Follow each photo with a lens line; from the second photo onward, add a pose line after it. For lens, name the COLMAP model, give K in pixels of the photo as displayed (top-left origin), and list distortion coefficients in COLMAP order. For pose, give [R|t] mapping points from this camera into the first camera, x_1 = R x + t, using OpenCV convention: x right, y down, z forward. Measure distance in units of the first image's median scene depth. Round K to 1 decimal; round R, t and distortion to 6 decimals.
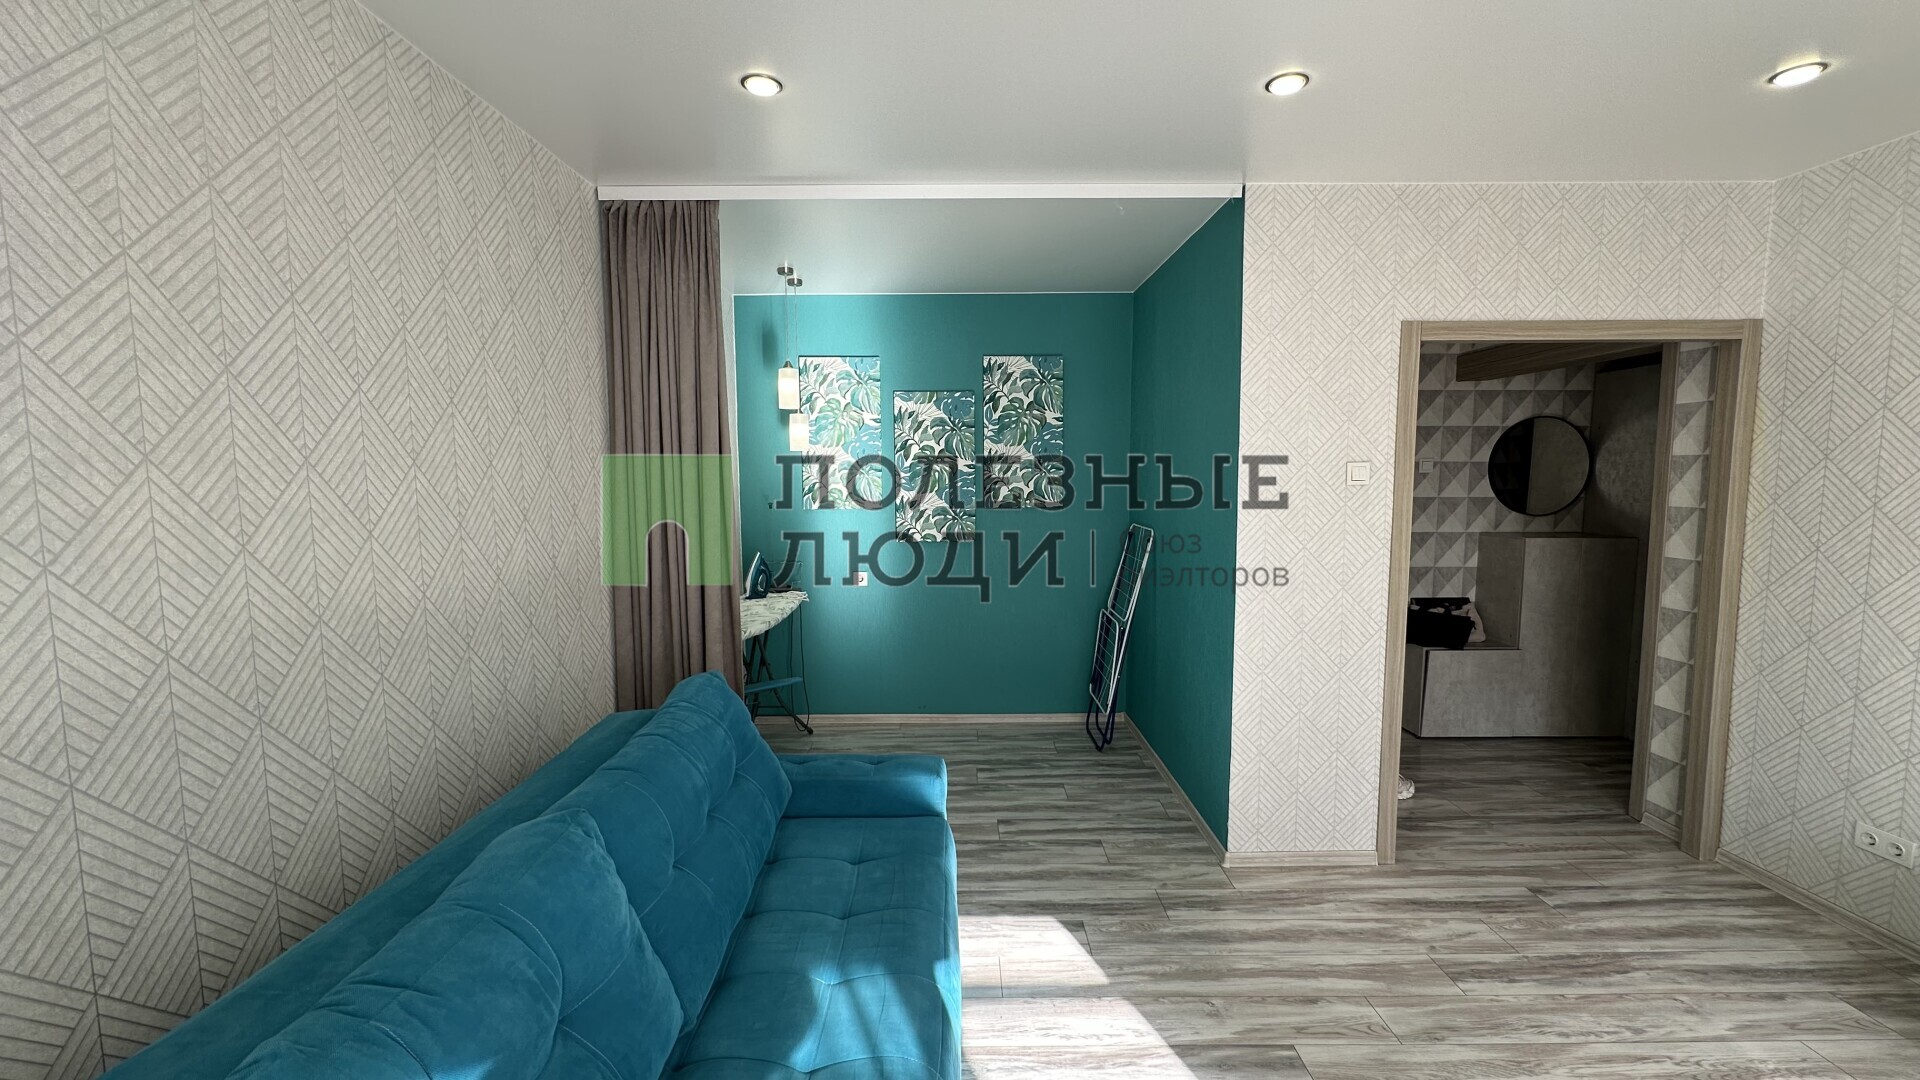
lens RADIAL K [[765.4, 0, 963.9], [0, 765.4, 543.5], [0, 0, 1]] dist [-0.001990, 0.000646]
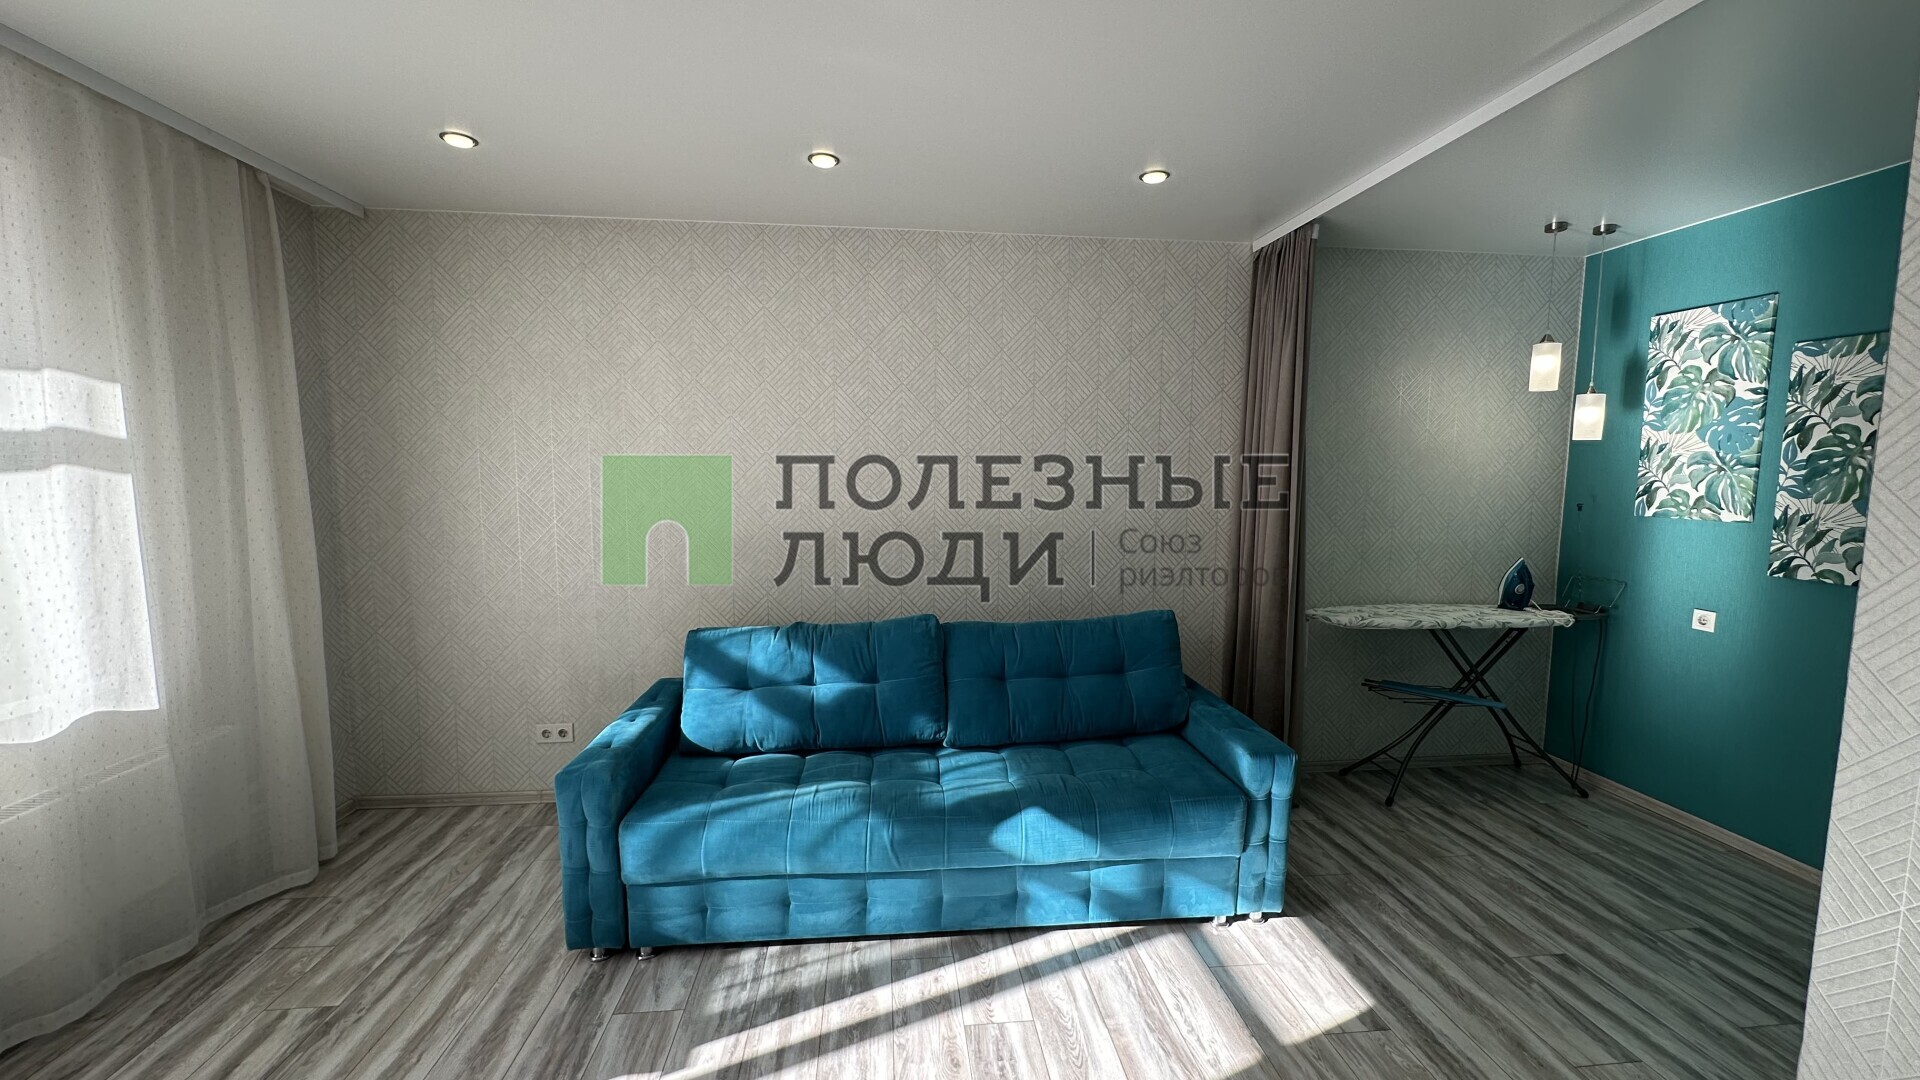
lens RADIAL K [[765.4, 0, 955.5], [0, 765.4, 548.3], [0, 0, 1]] dist [-0.001990, 0.000646]
pose [[0.101957, 0.117547, -0.987820, 0.699333], [-0.096607, 0.989471, 0.107773, -0.040989], [0.990087, 0.084442, 0.112239, 0.344954]]
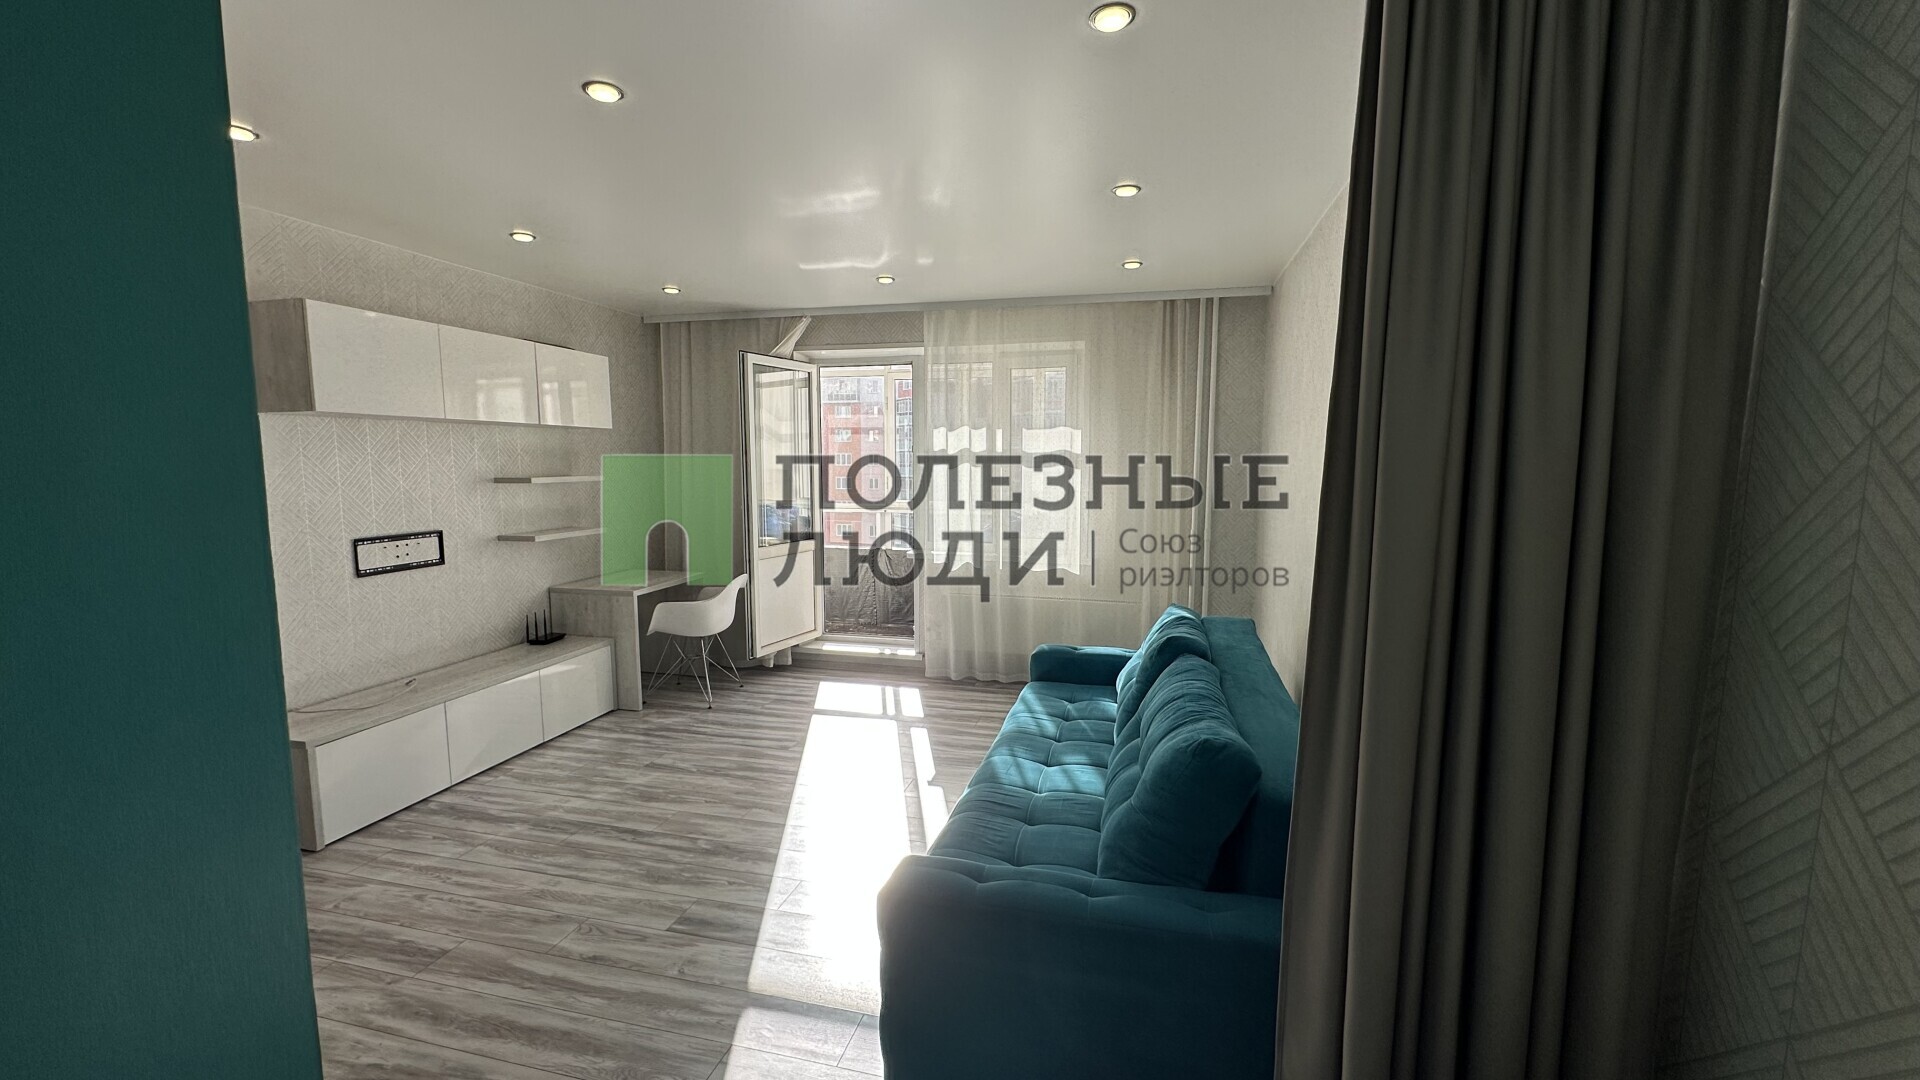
lens RADIAL K [[765.4, 0, 955.8], [0, 765.4, 554.1], [0, 0, 1]] dist [-0.001990, 0.000646]
pose [[-0.967995, -0.033795, 0.248683, -0.199977], [0.019707, 0.977597, 0.209561, -0.120617], [-0.250194, 0.207755, -0.945643, 1.244882]]
